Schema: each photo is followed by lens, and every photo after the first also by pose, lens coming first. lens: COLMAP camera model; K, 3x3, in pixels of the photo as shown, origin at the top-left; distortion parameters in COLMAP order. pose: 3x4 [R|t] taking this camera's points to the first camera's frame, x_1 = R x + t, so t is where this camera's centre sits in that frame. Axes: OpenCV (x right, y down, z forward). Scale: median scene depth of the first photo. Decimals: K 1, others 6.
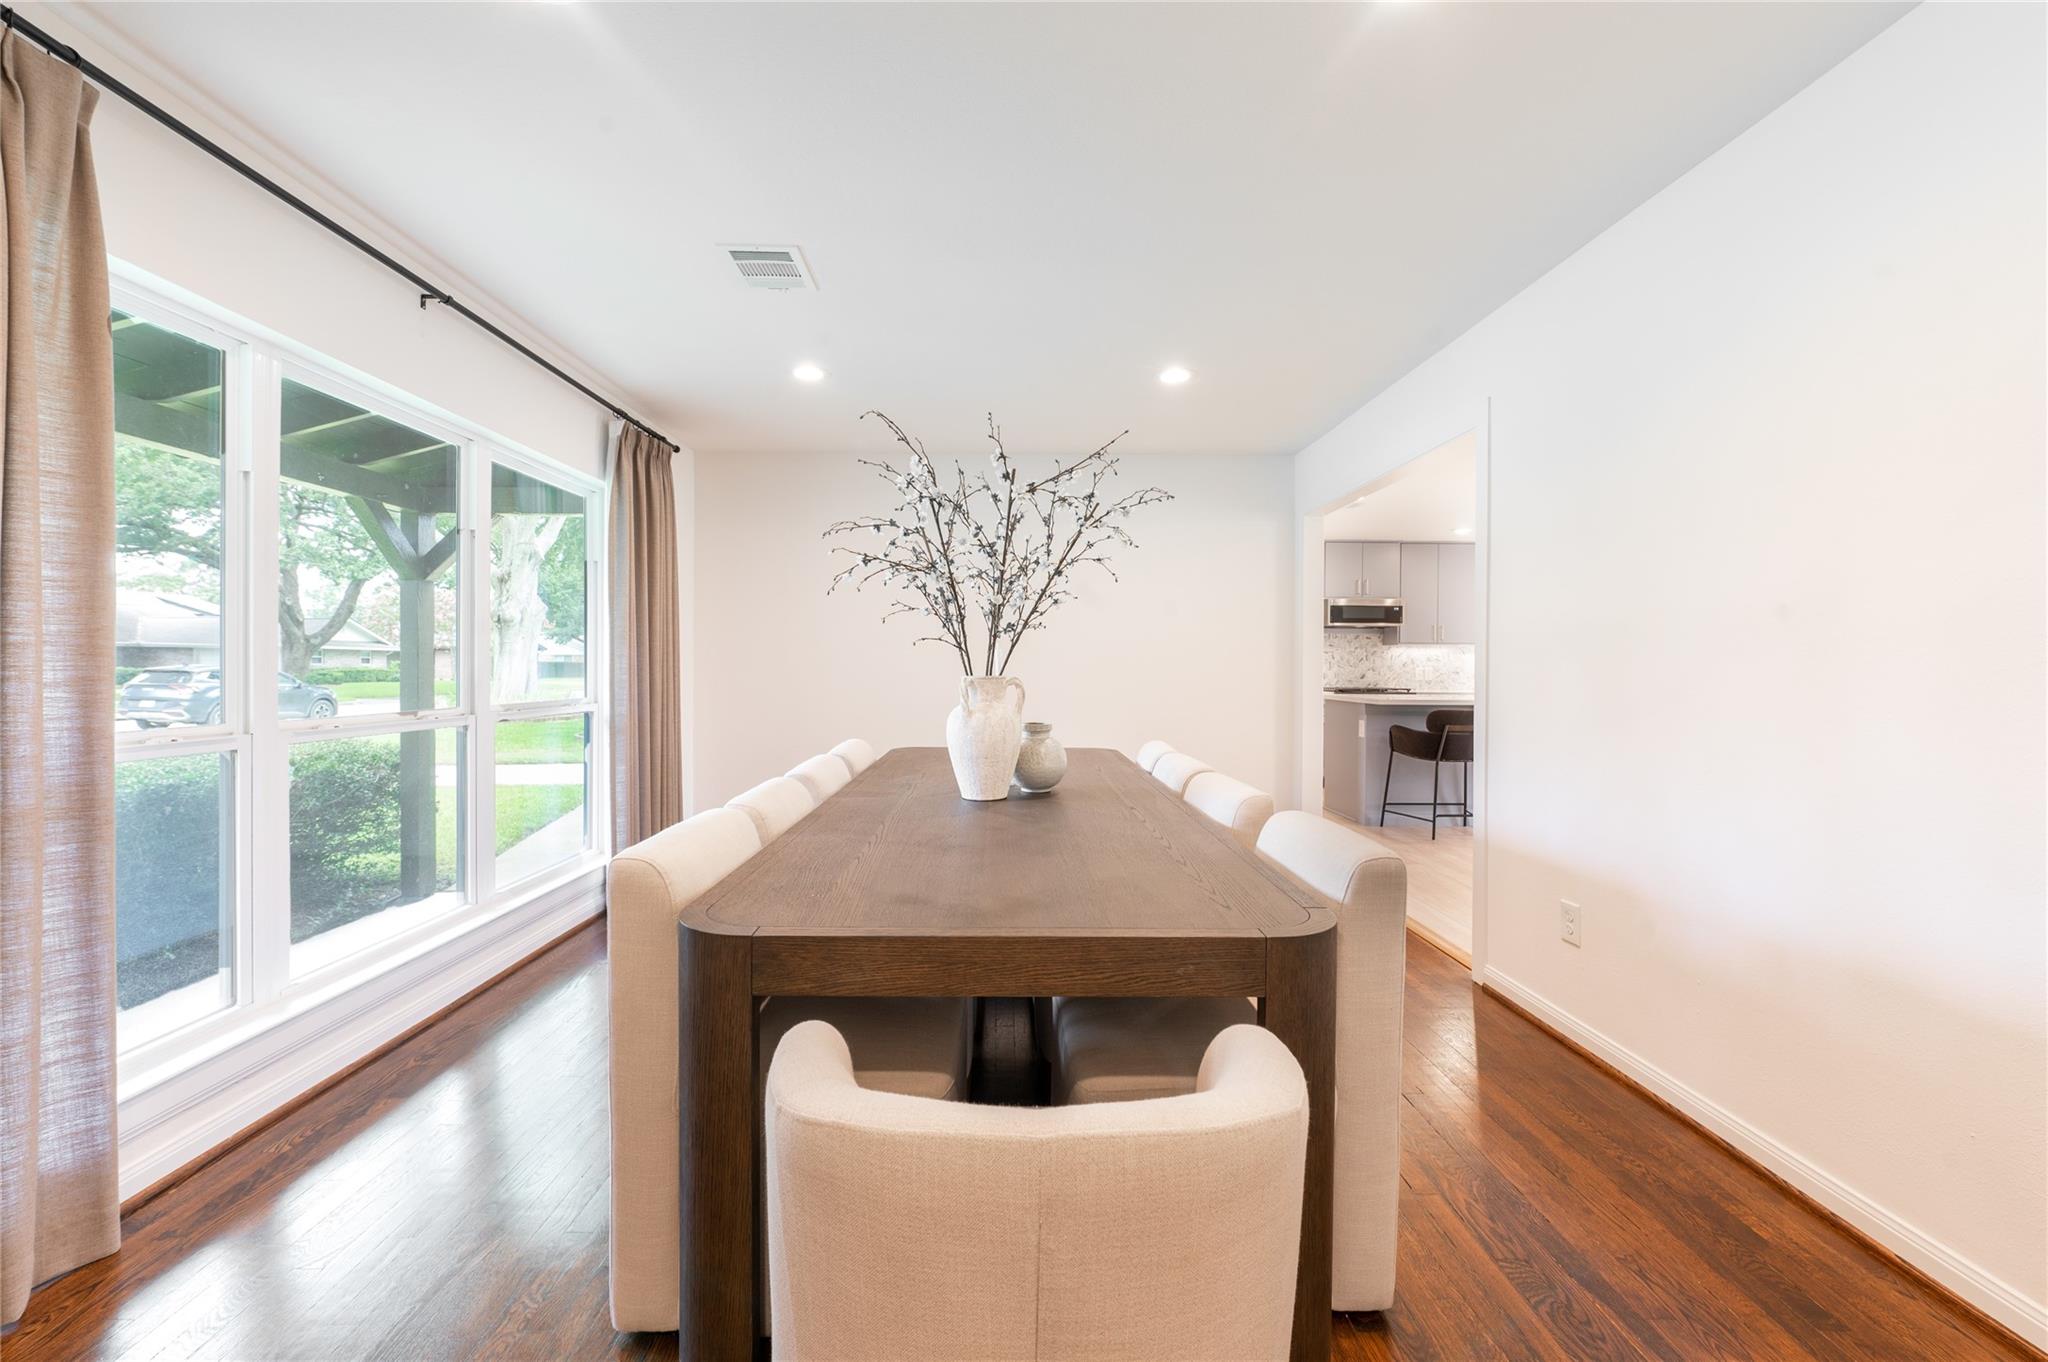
lens RADIAL K [[828.9, 0, 1022.5], [0, 828.9, 671.6], [0, 0, 1]] dist [-0.007584, 0.000323]
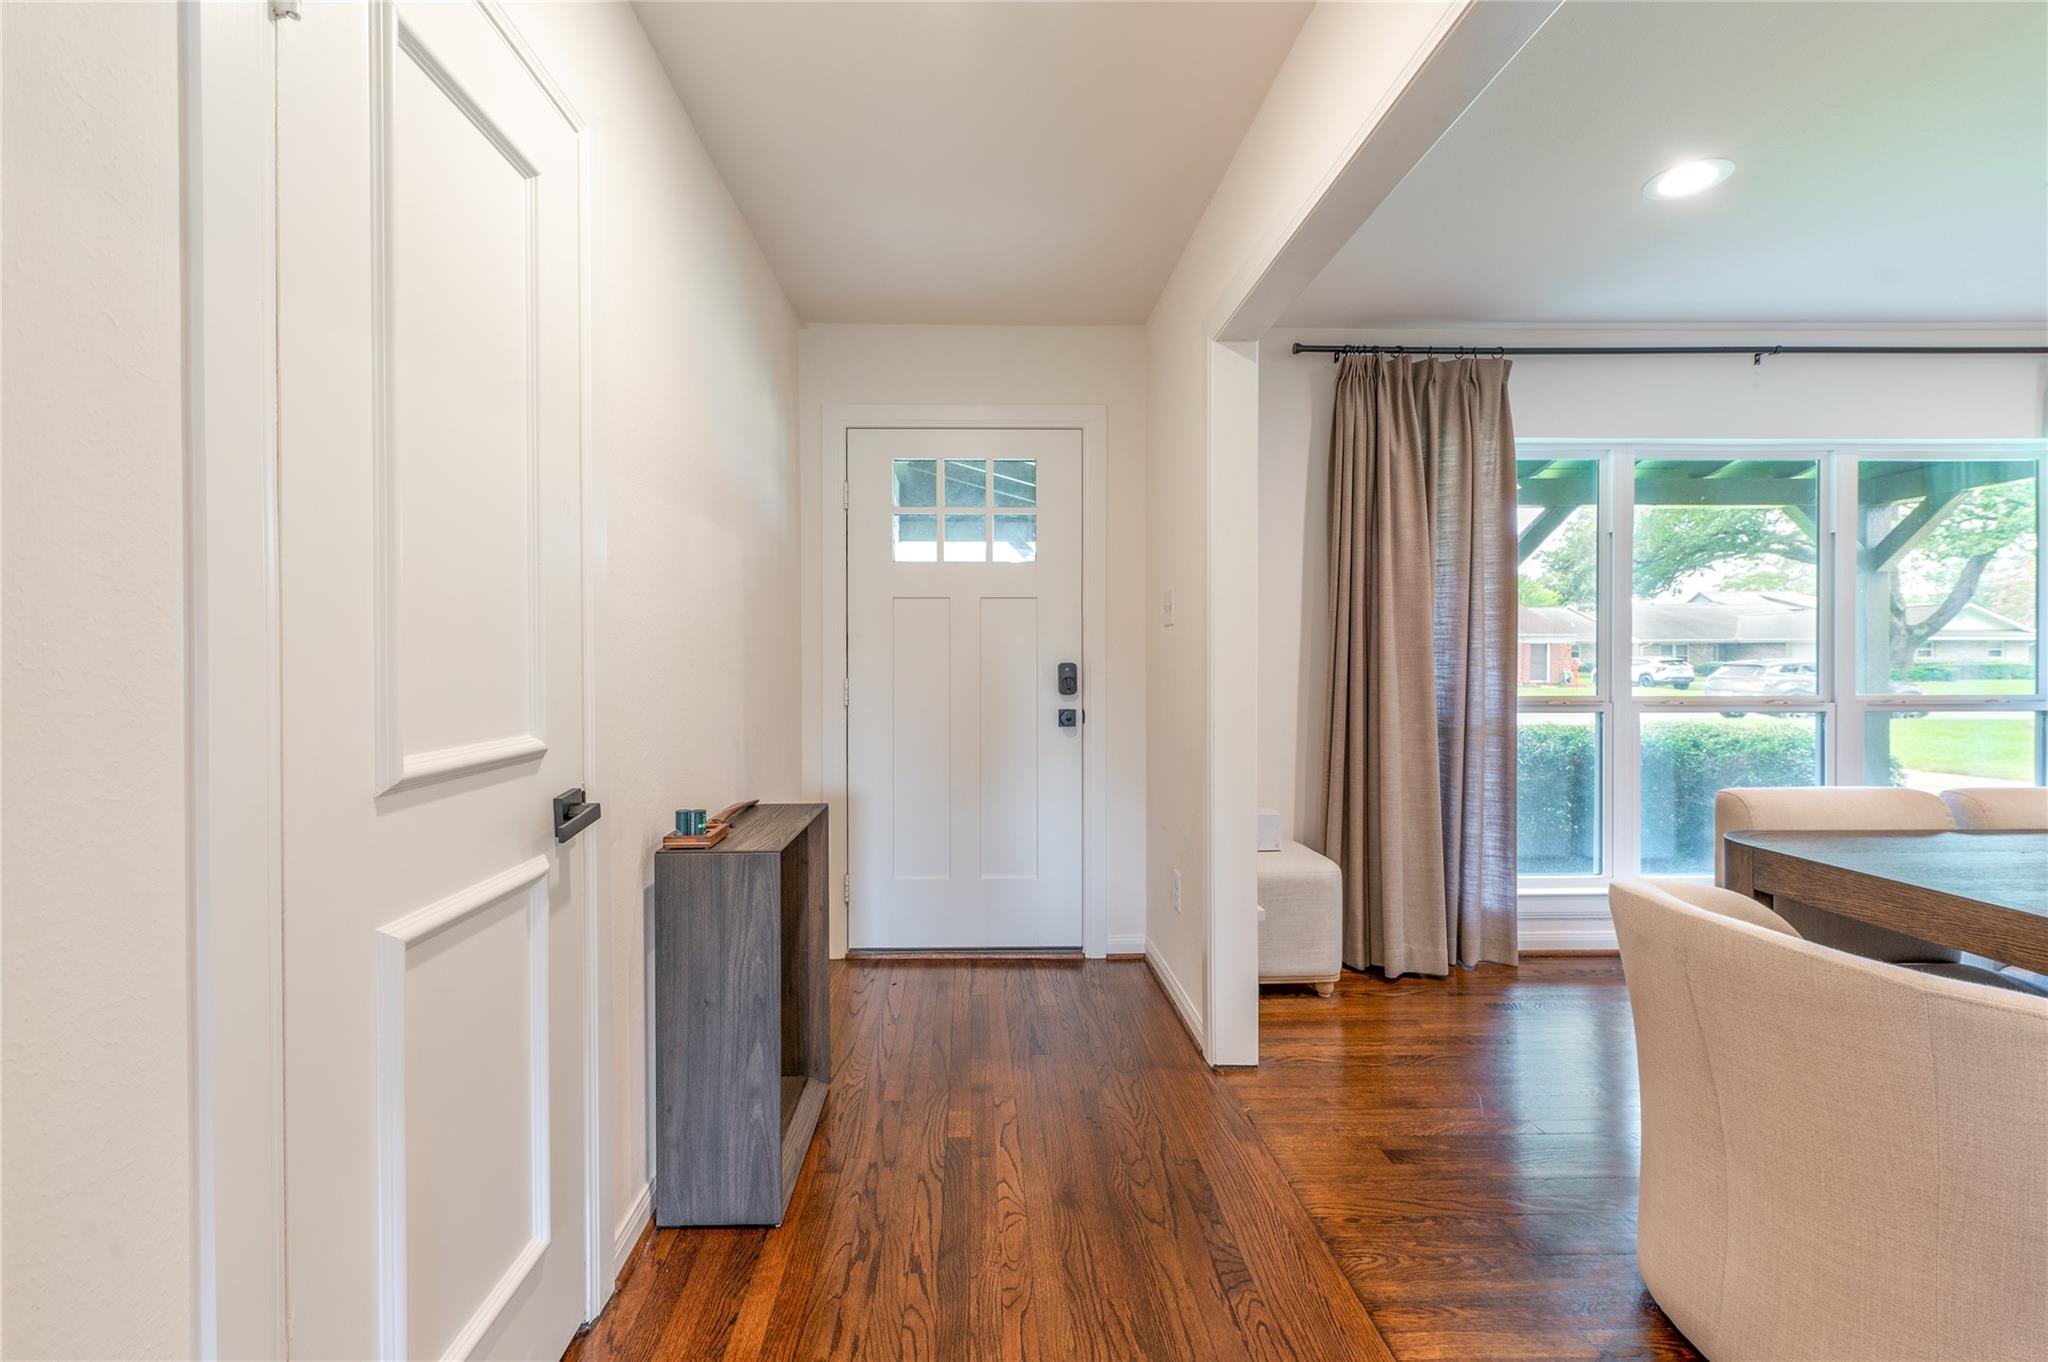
lens RADIAL K [[828.9, 0, 981.1], [0, 828.9, 667.9], [0, 0, 1]] dist [-0.007584, 0.000323]
pose [[-0.001459, 0.004340, -0.999990, 0.148868], [-0.002210, 0.999988, 0.004343, 0.001498], [0.999996, 0.002217, -0.001449, -0.043962]]
